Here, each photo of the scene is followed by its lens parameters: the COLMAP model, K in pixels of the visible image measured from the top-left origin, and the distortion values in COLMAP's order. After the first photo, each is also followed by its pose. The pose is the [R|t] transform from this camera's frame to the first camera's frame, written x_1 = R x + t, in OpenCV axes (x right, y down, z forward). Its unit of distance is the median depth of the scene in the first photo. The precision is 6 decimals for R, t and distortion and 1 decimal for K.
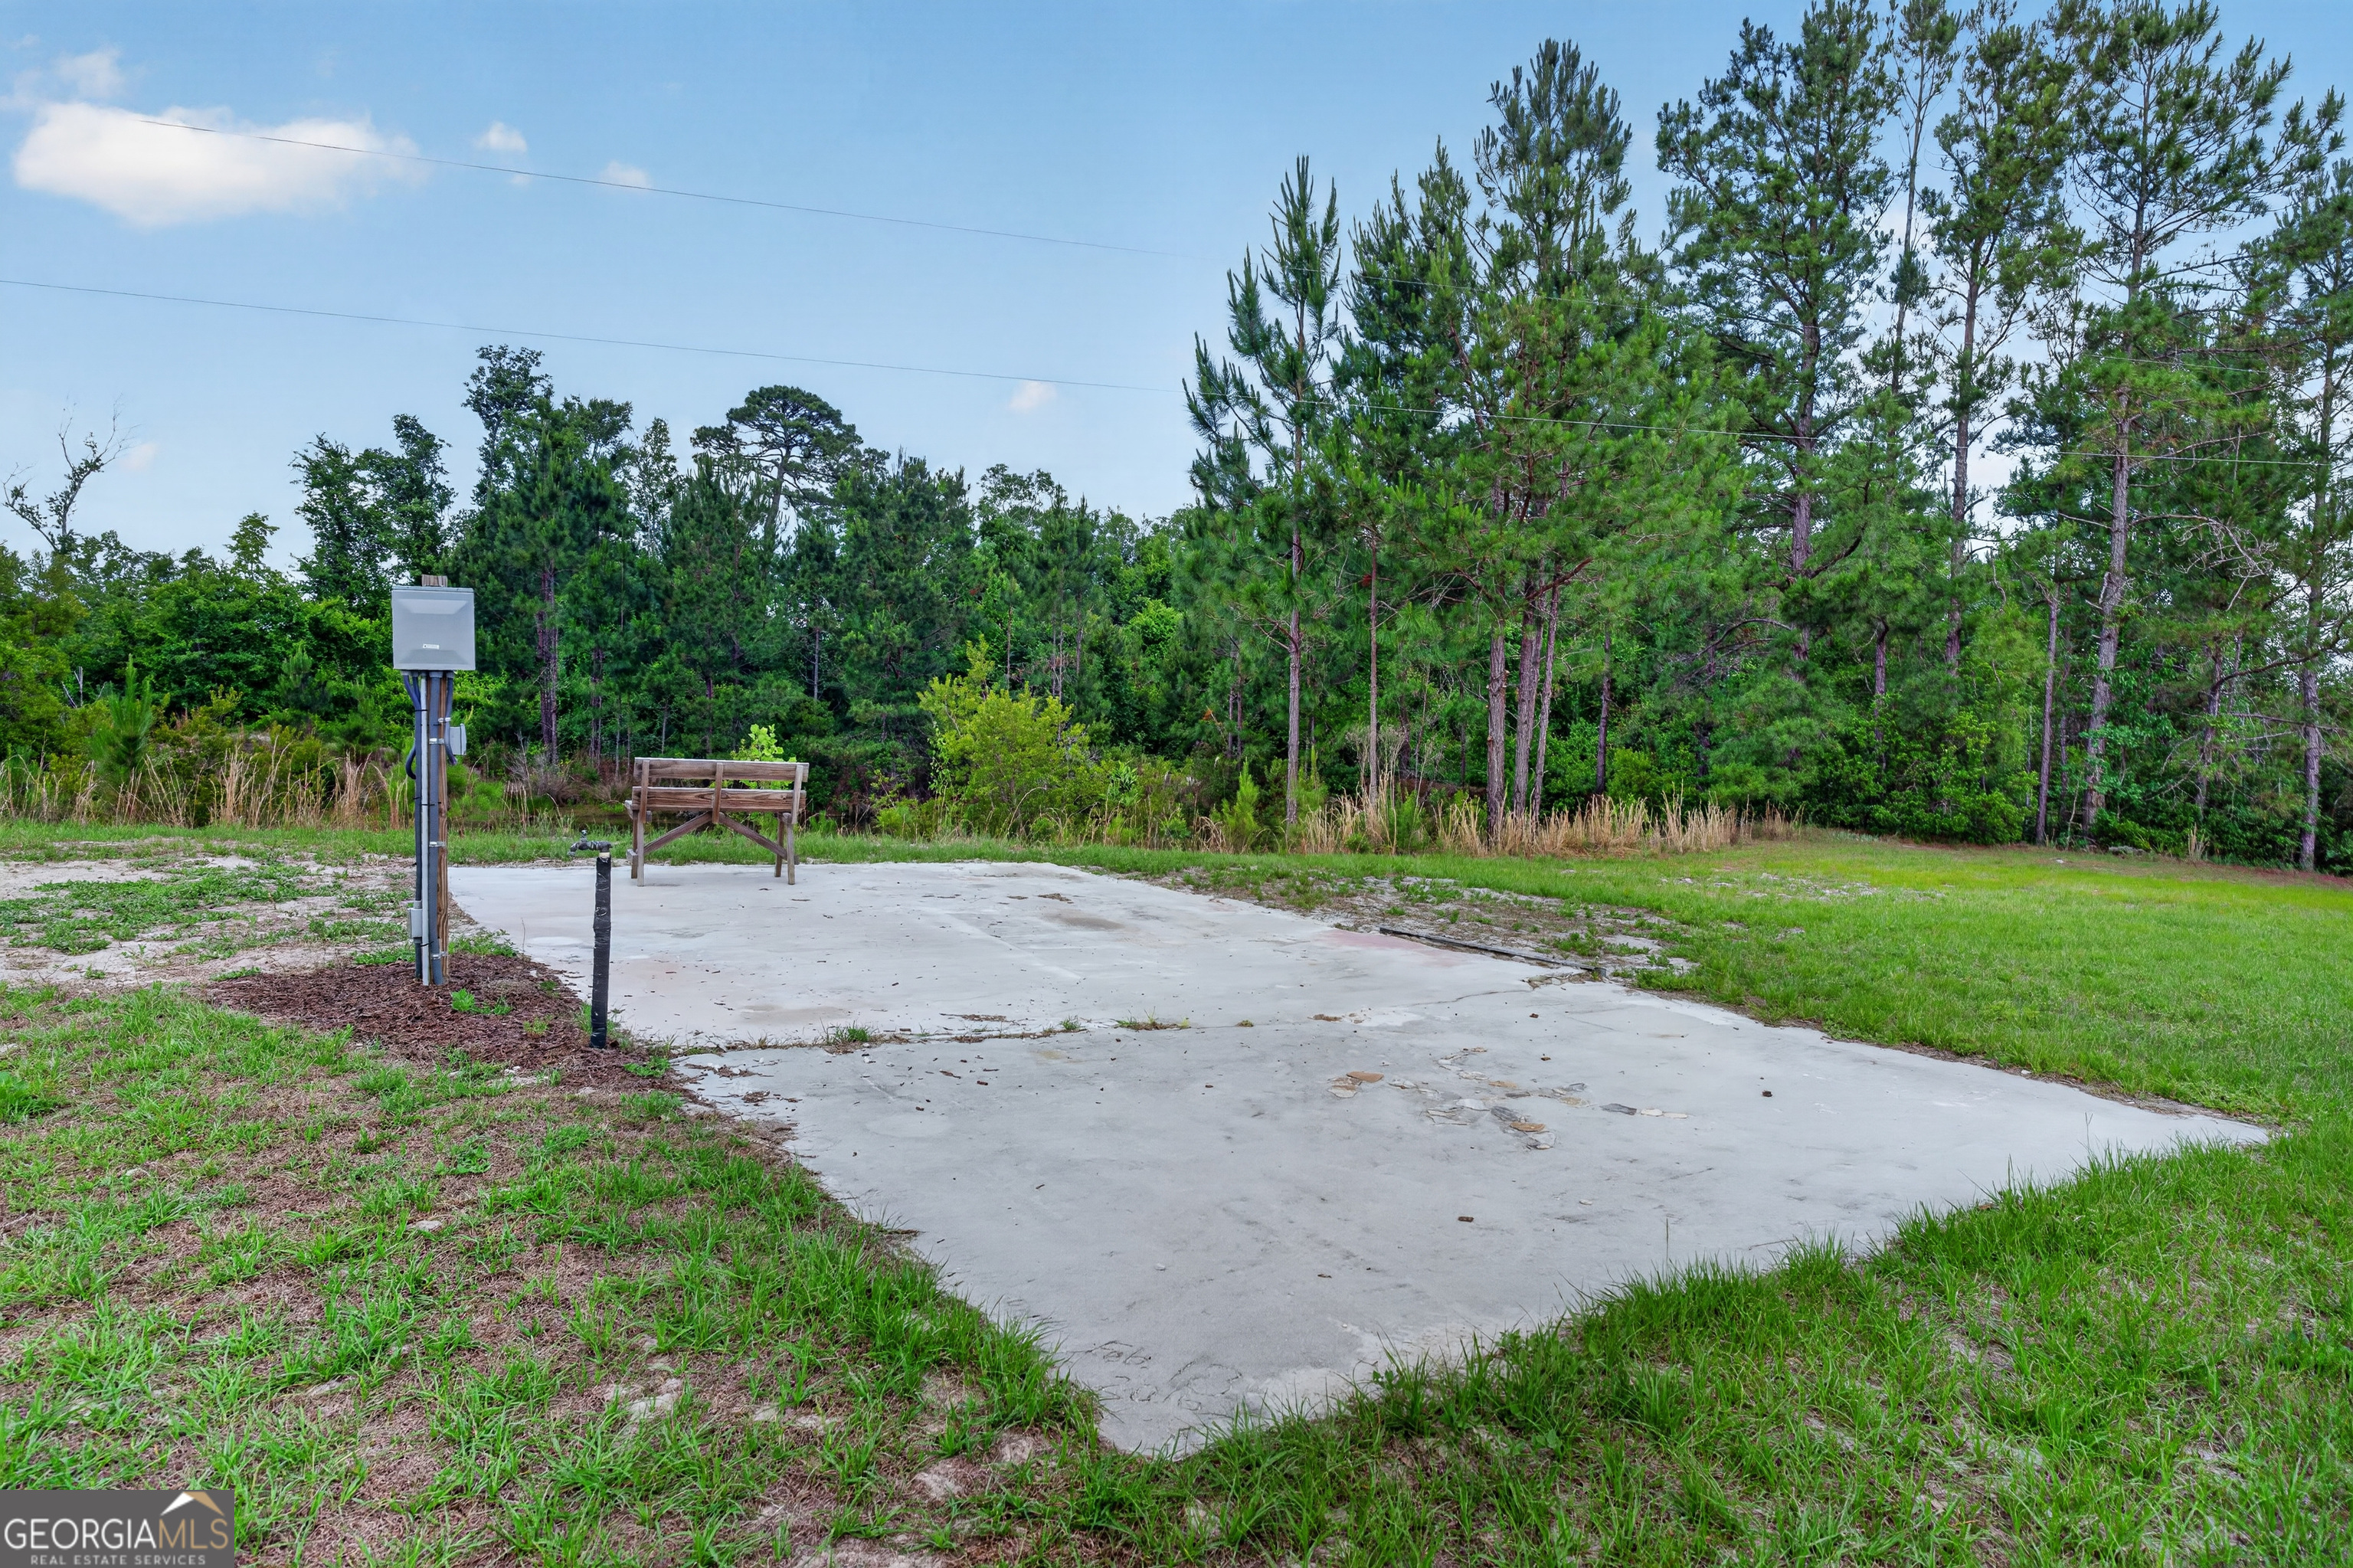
lens RADIAL K [[1266.1, 0, 1176.5], [0, 1266.1, 784.0], [0, 0, 1]] dist [-0.000992, 0.012521]
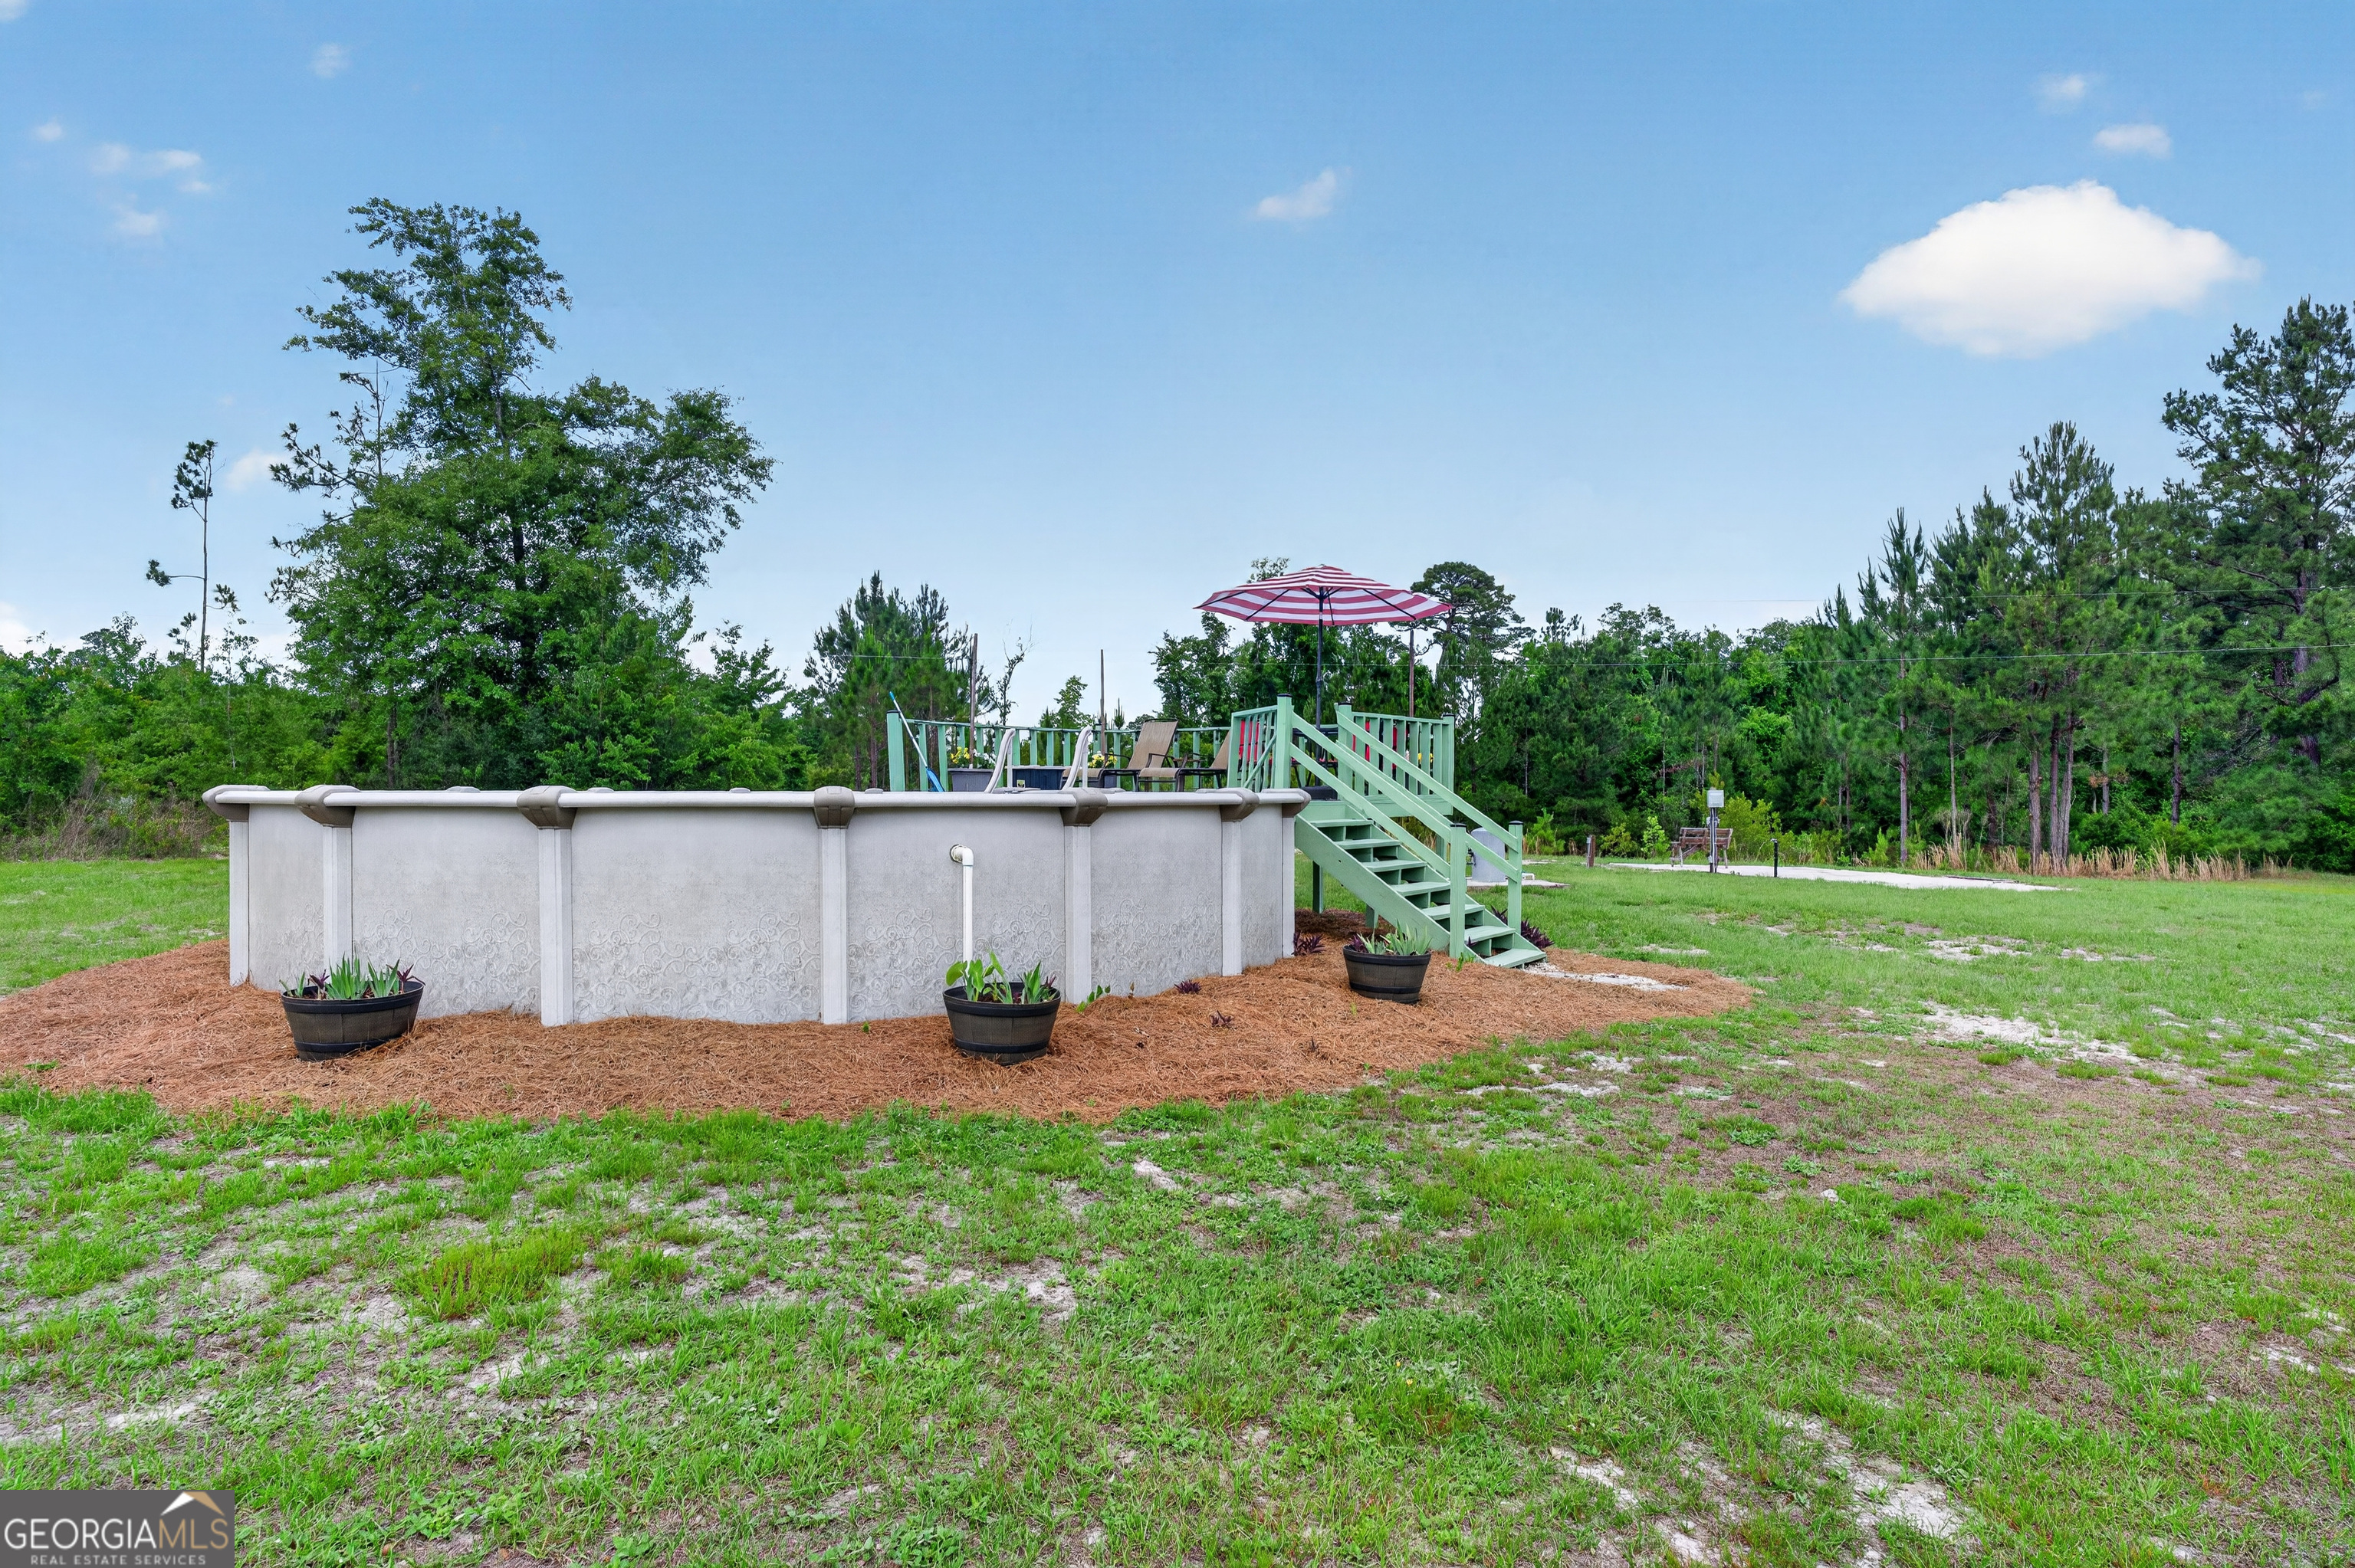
lens RADIAL K [[1446.2, 0, 1144.6], [0, 1446.2, 800.7], [0, 0, 1]] dist [0.029761, 0.001419]
pose [[0.932776, -0.024234, -0.359641, -0.095663], [0.005289, 0.998550, -0.053570, 0.025786], [0.360418, 0.048067, 0.931552, -0.750949]]
